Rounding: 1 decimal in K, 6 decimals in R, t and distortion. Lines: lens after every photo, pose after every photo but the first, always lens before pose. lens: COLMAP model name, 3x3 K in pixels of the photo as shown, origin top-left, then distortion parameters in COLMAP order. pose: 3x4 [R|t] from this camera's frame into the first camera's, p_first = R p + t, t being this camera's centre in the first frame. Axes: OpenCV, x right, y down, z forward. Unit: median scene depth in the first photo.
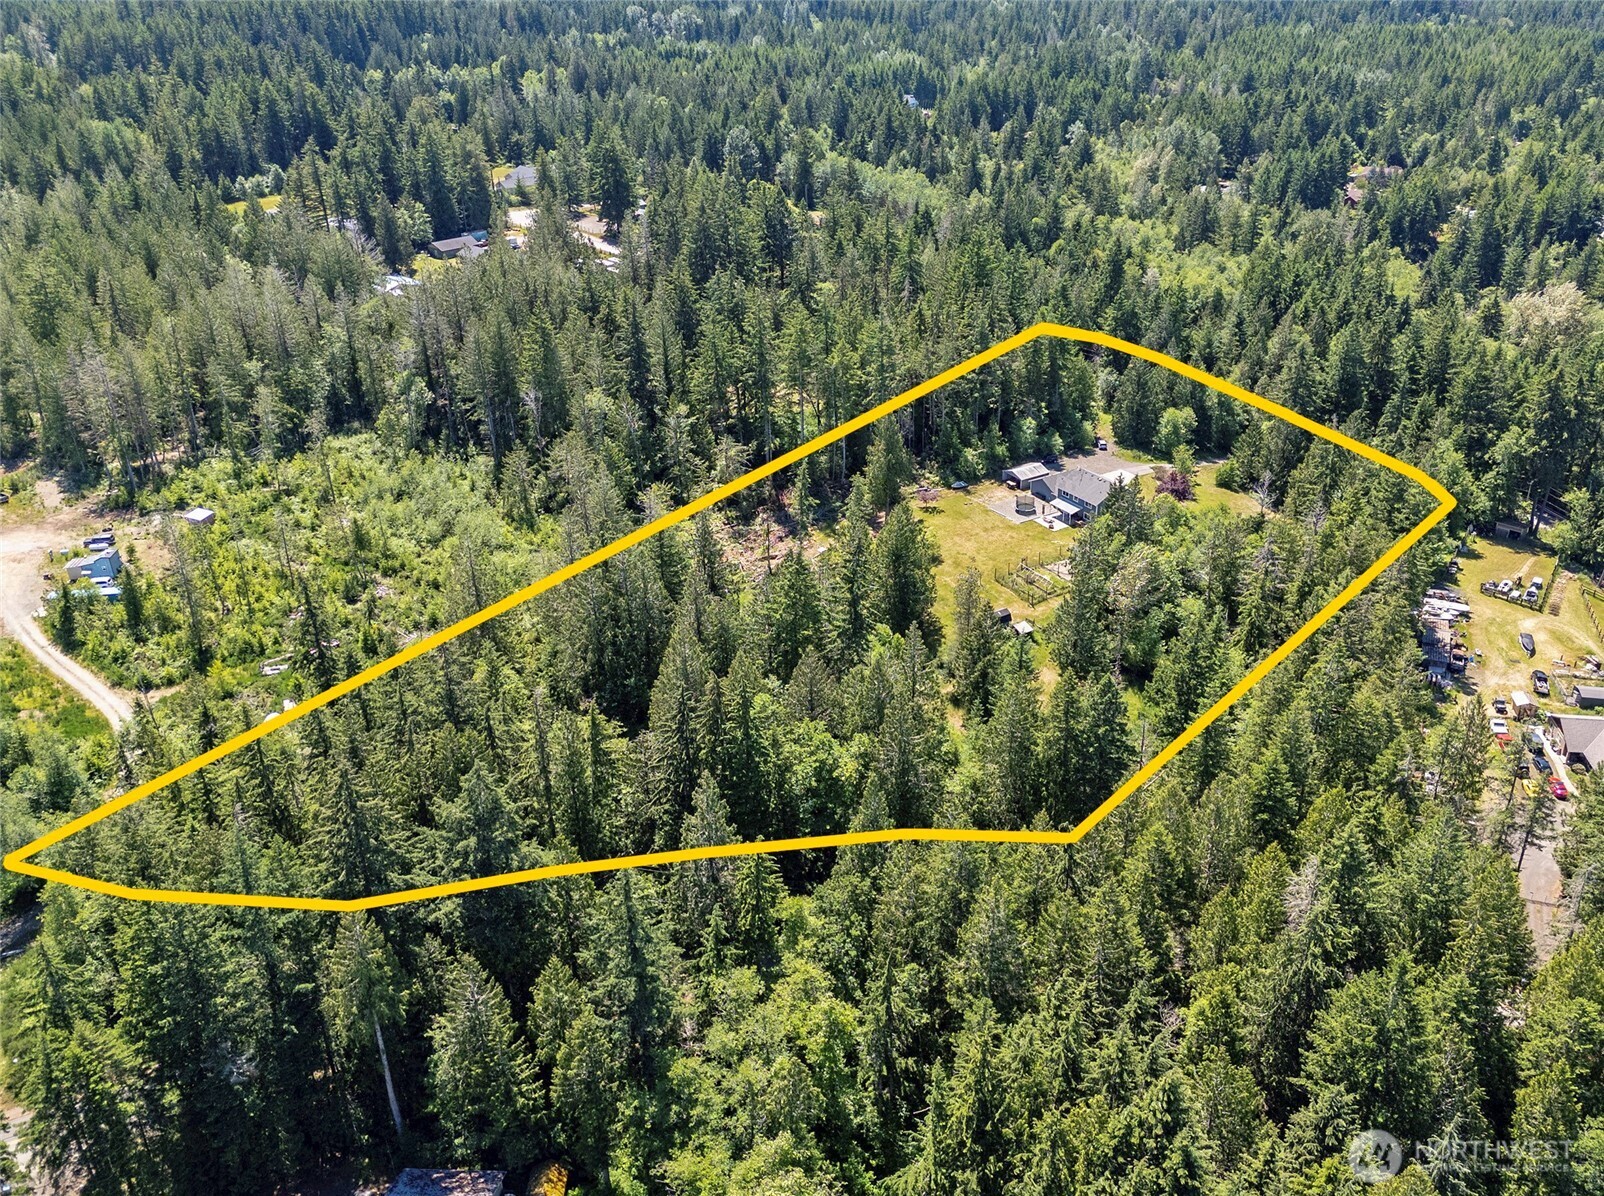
lens RADIAL K [[1212.4, 0, 802.0], [0, 1212.4, 598.0], [0, 0, 1]] dist [0.086725, -0.077936]
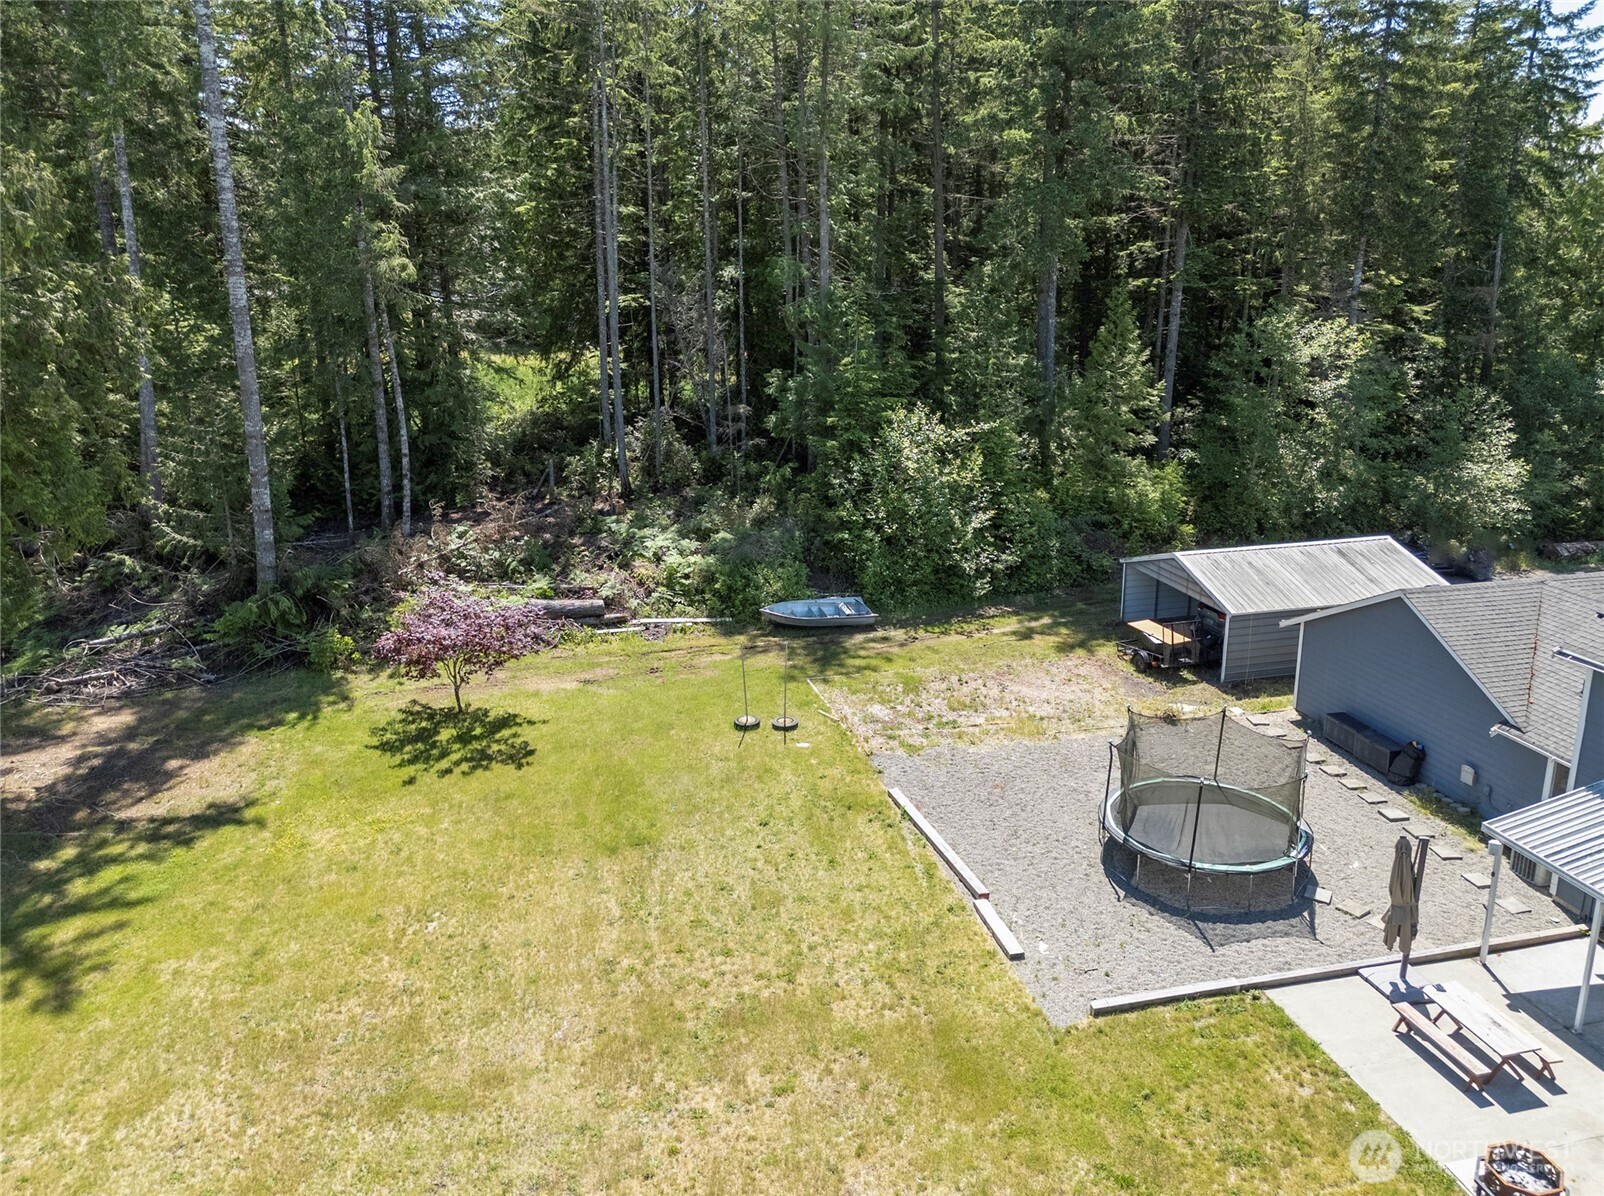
lens RADIAL K [[1212.4, 0, 802.0], [0, 1212.4, 598.0], [0, 0, 1]] dist [0.086725, -0.077936]
pose [[0.963921, 0.092101, -0.249748, 0.166641], [-0.133865, 0.978684, -0.155749, -0.070394], [0.230080, 0.183562, 0.955703, 0.849750]]
